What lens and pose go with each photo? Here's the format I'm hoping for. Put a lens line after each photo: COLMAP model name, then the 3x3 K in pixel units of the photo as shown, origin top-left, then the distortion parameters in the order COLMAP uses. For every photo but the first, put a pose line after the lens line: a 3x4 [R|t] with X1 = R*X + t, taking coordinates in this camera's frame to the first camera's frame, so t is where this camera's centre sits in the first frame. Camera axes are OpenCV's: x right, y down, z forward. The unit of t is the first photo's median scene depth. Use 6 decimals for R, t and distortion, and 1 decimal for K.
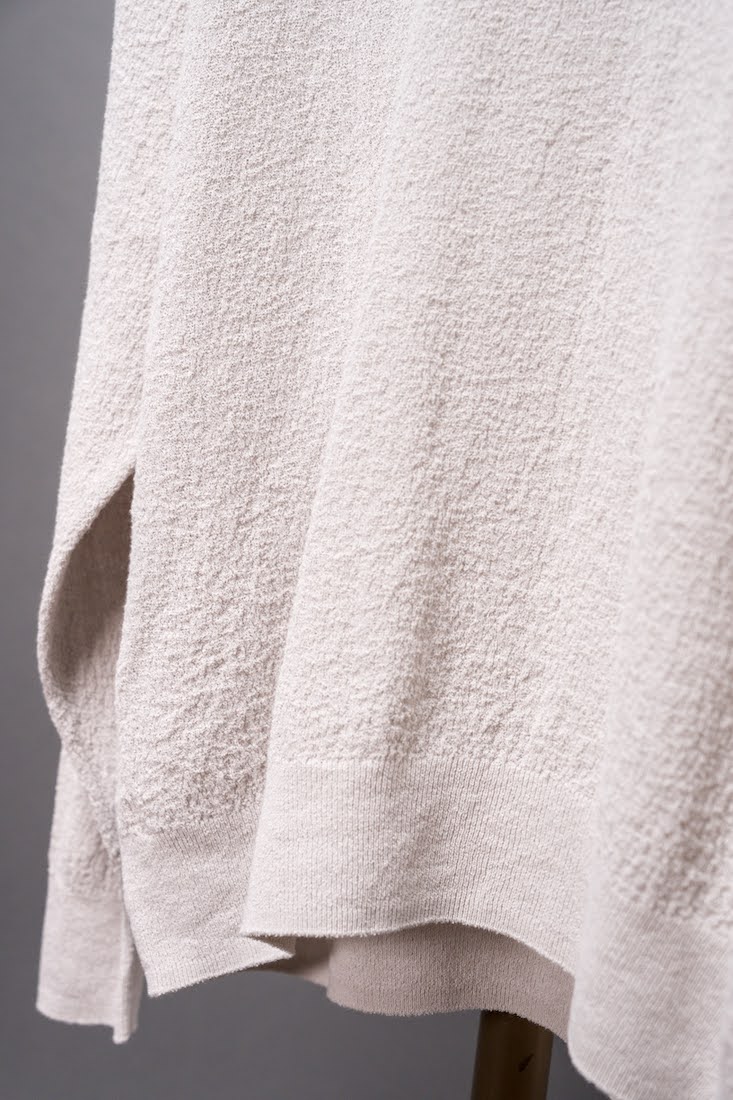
lens RADIAL K [[1529.4, 0, 366.5], [0, 1529.4, 550.0], [0, 0, 1]] dist [0.119921, 0.044297]
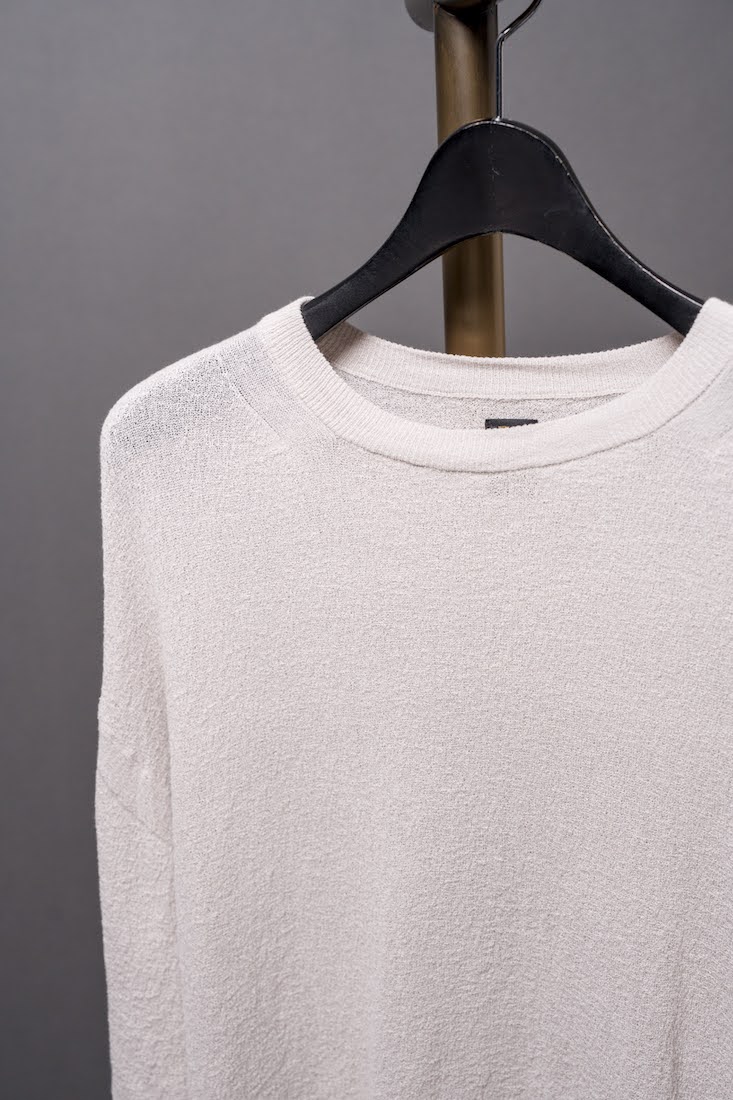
lens RADIAL K [[1529.4, 0, 366.5], [0, 1529.4, 550.0], [0, 0, 1]] dist [0.119921, 0.044297]
pose [[0.930504, -0.242880, 0.274175, -0.273562], [0.189973, 0.960001, 0.205689, -1.092053], [-0.313166, -0.139309, 0.939425, -0.306025]]
